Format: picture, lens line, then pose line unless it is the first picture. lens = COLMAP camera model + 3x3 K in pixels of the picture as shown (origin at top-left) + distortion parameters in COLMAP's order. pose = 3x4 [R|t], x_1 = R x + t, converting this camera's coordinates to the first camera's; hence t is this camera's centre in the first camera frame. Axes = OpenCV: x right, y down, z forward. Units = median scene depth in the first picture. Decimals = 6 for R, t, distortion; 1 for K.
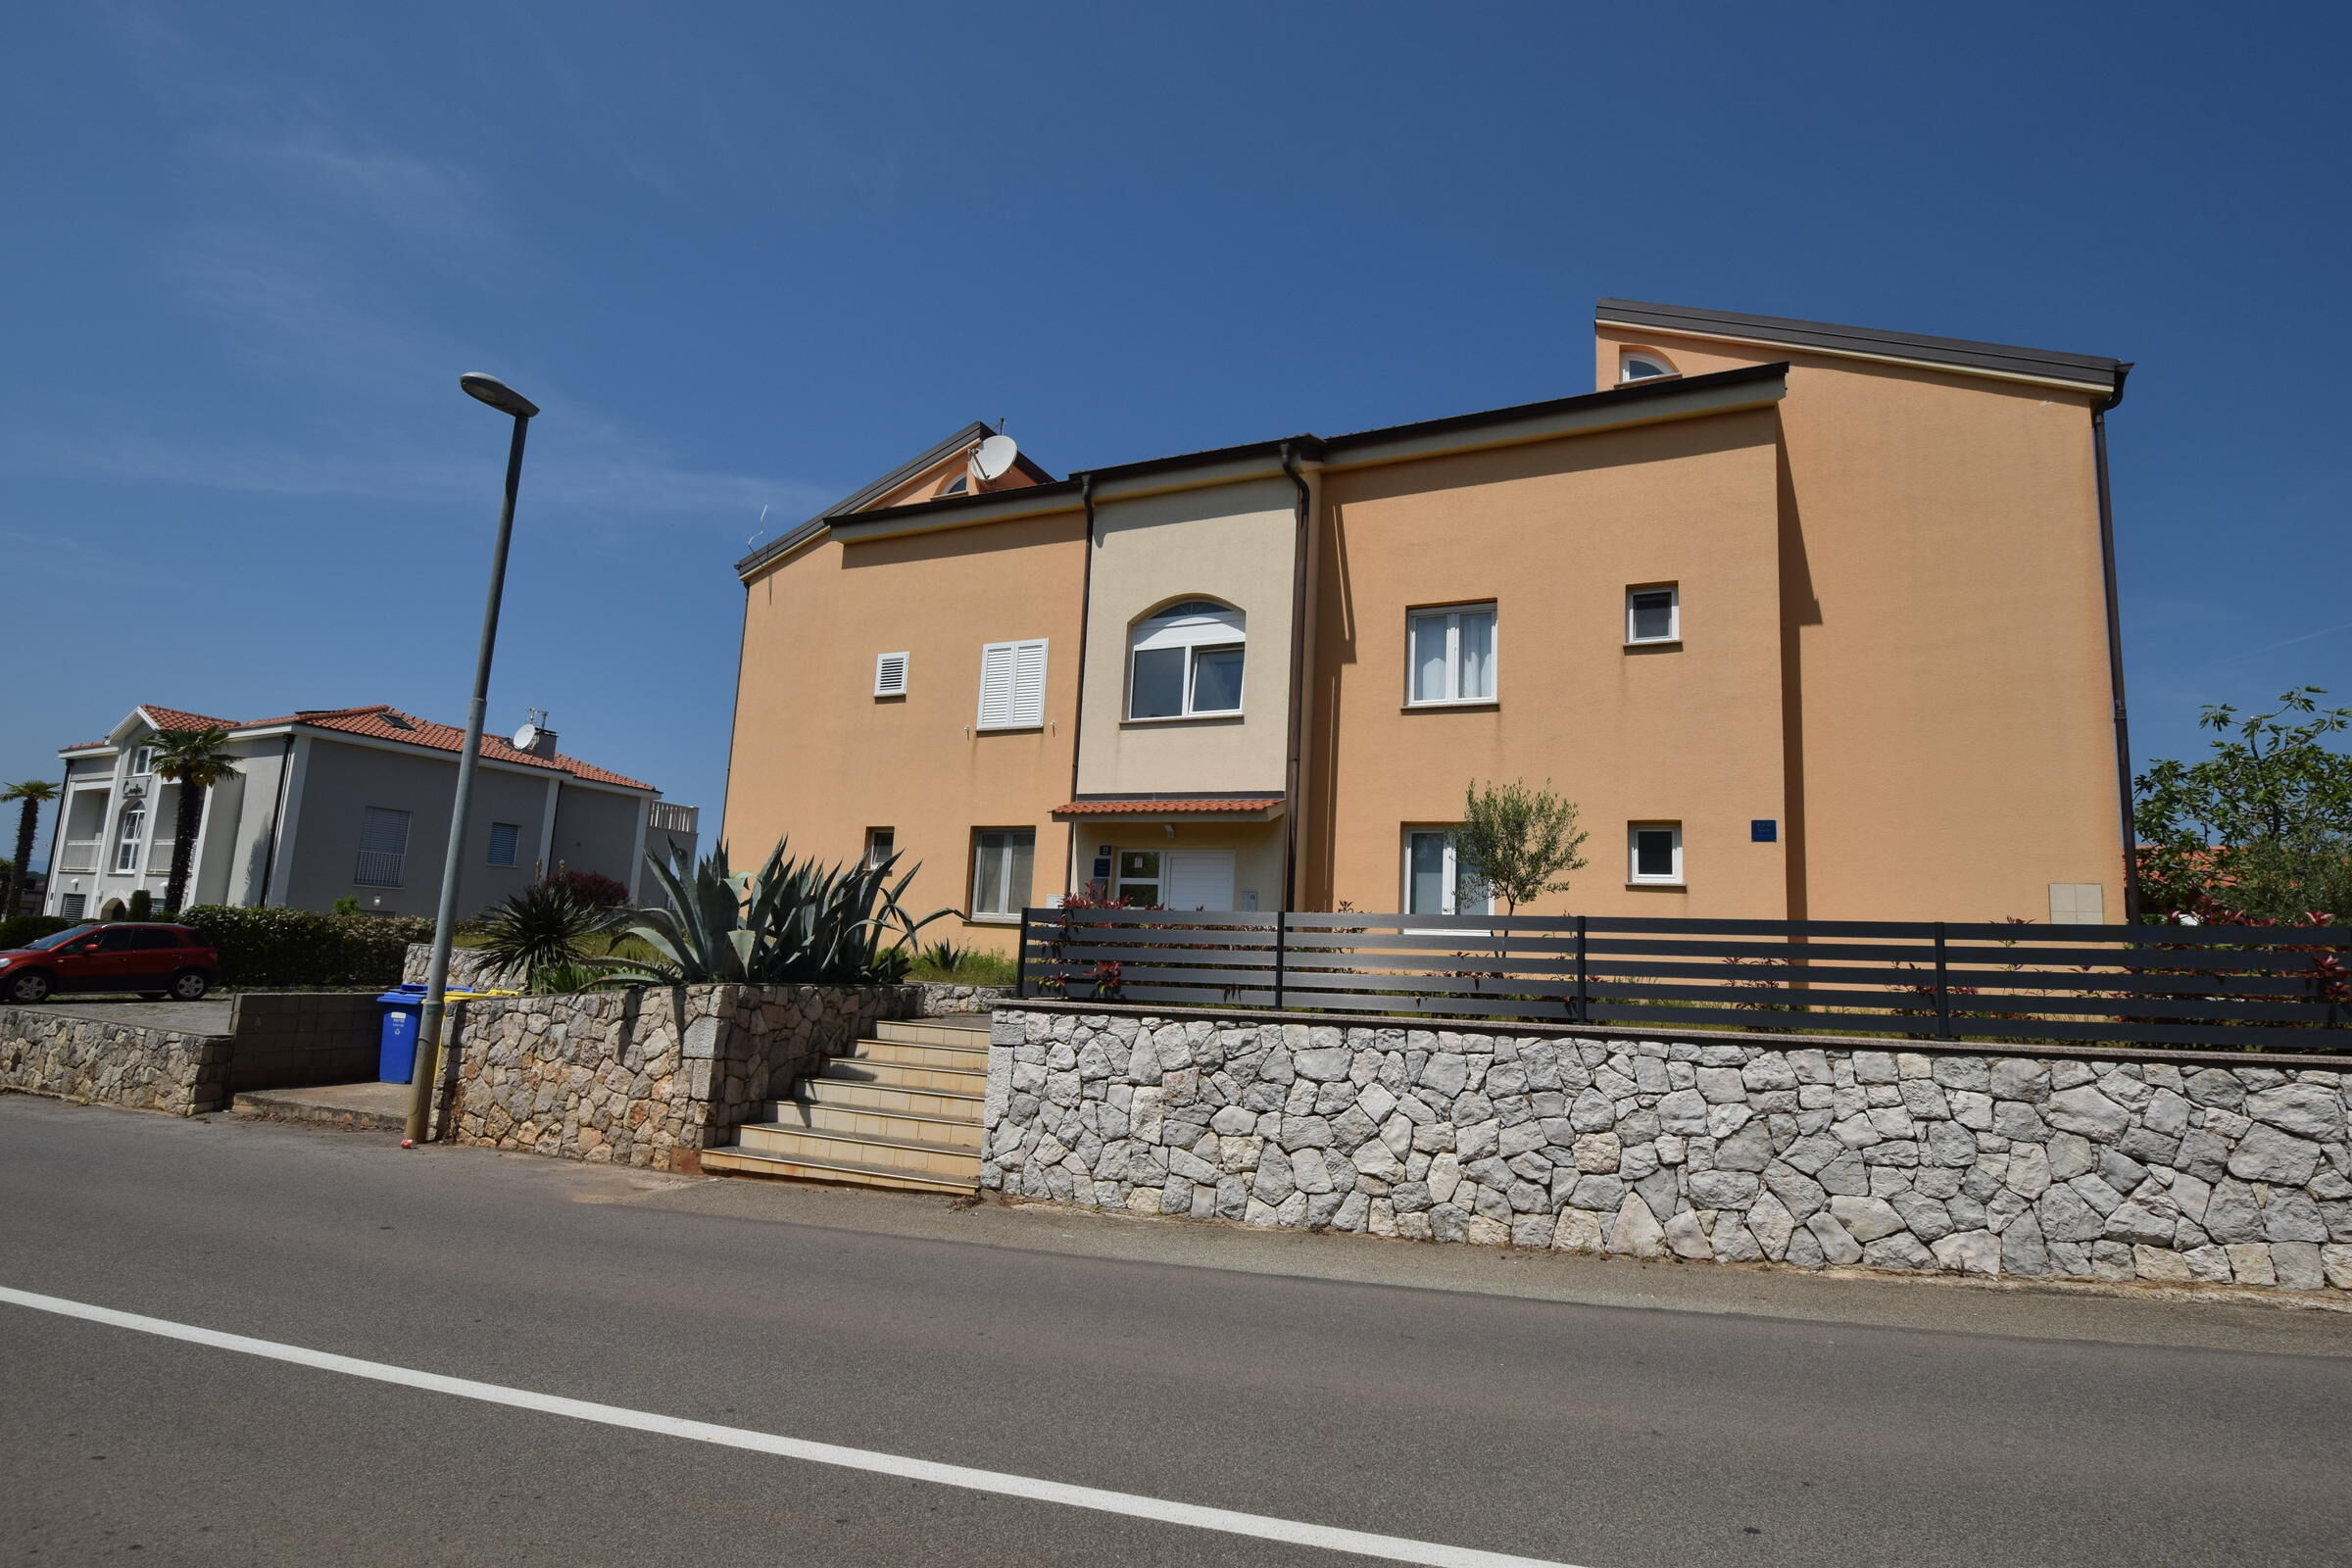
lens RADIAL K [[1092.8, 0, 1195.4], [0, 1092.8, 784.3], [0, 0, 1]] dist [-0.000448, -0.009149]
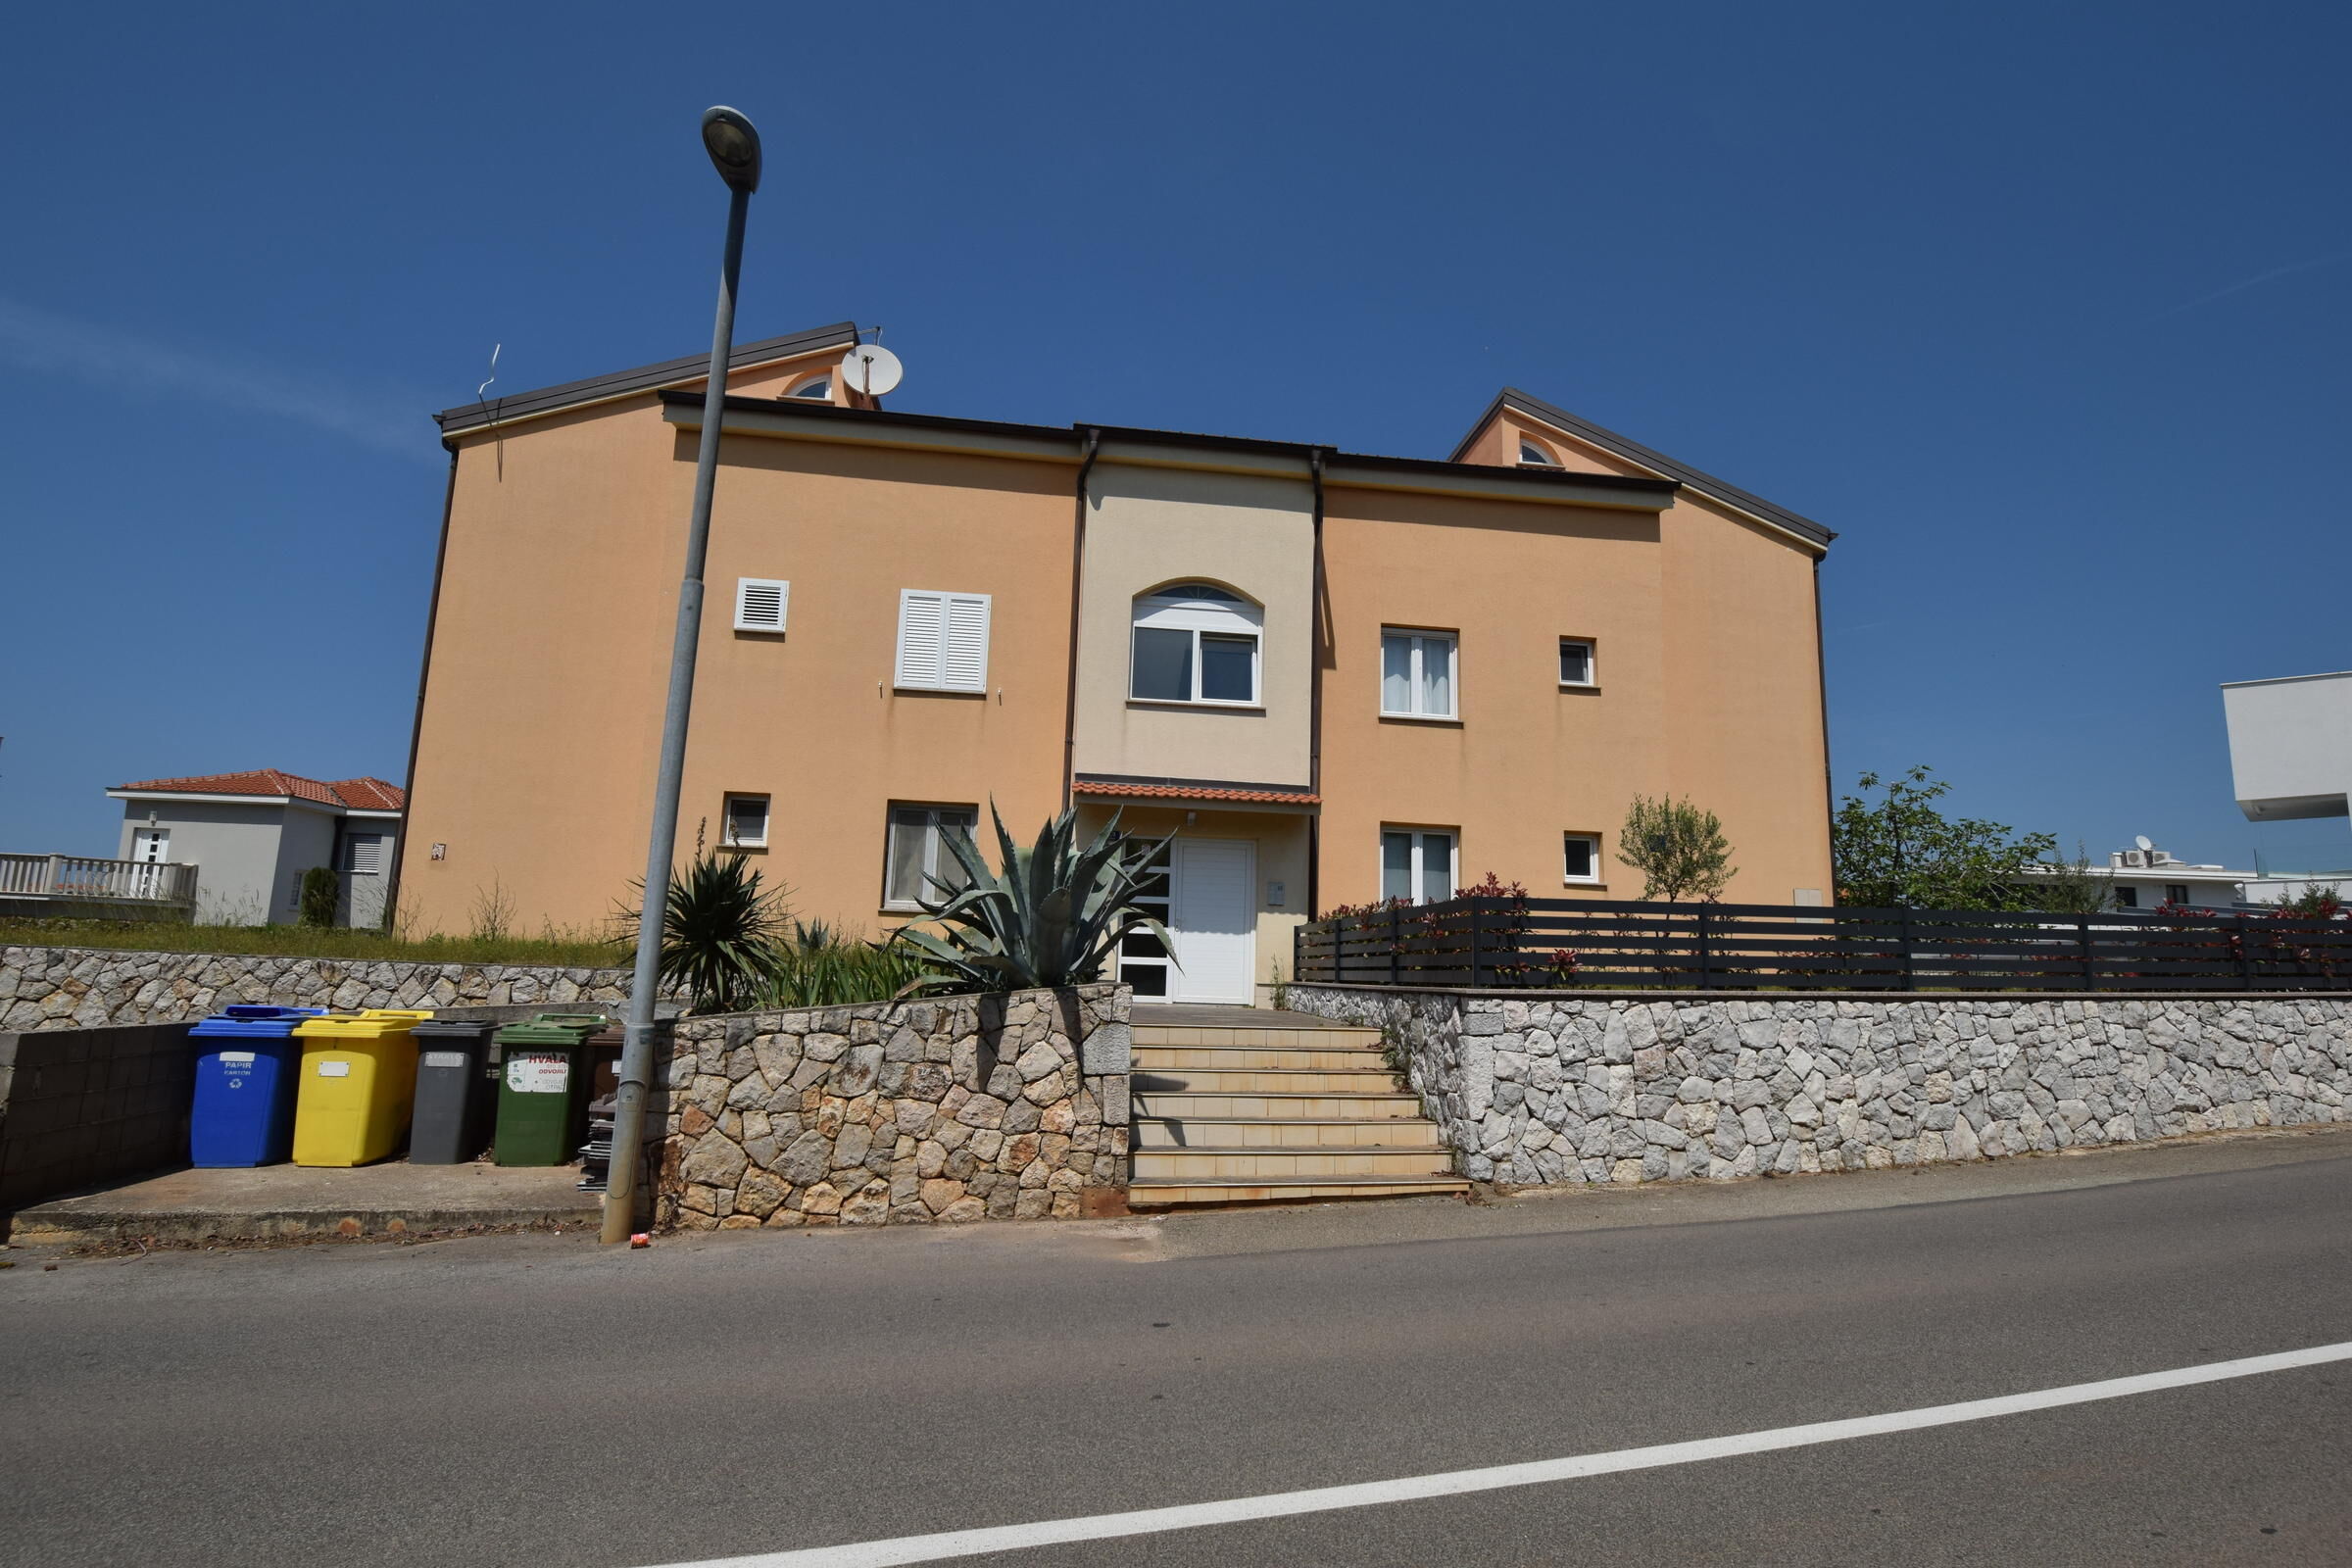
lens RADIAL K [[1092.8, 0, 1159.8], [0, 1092.8, 788.5], [0, 0, 1]] dist [-0.000448, -0.009149]
pose [[0.846322, 0.065523, 0.528626, -0.812751], [-0.070711, 0.997442, -0.010424, 0.040495], [-0.527957, -0.028558, 0.848791, 0.274328]]
